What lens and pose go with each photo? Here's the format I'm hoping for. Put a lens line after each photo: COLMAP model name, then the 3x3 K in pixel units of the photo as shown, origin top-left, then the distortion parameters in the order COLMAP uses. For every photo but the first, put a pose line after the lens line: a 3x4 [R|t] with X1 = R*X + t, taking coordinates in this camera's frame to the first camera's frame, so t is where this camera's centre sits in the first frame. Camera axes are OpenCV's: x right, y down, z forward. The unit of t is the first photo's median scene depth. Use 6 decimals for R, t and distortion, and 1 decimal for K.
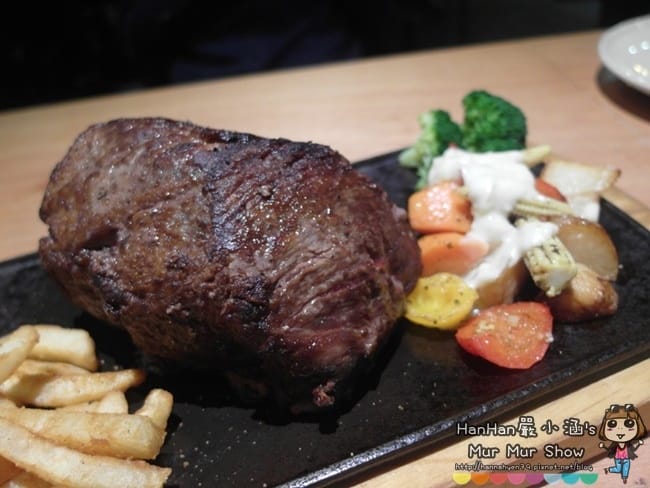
lens RADIAL K [[505.9, 0, 325.0], [0, 505.9, 244.0], [0, 0, 1]] dist [-0.035433, -0.001631]
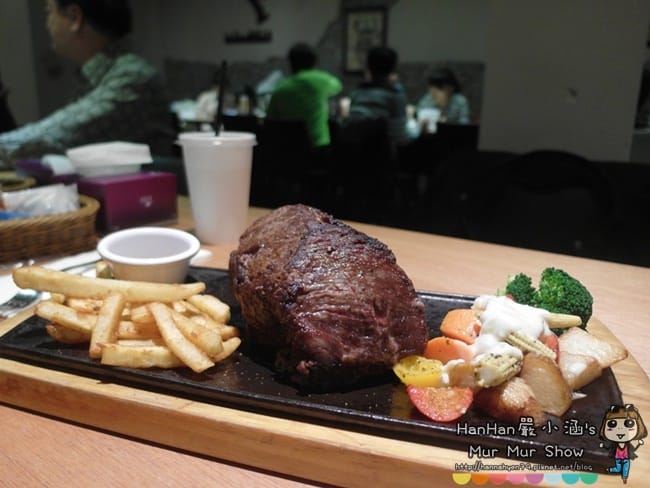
lens RADIAL K [[505.9, 0, 325.0], [0, 505.9, 244.0], [0, 0, 1]] dist [-0.035433, -0.001631]
pose [[0.816141, 0.285481, -0.502409, 0.740616], [-0.433747, 0.877123, -0.206200, 0.250278], [0.381808, 0.386207, 0.839683, -0.495445]]
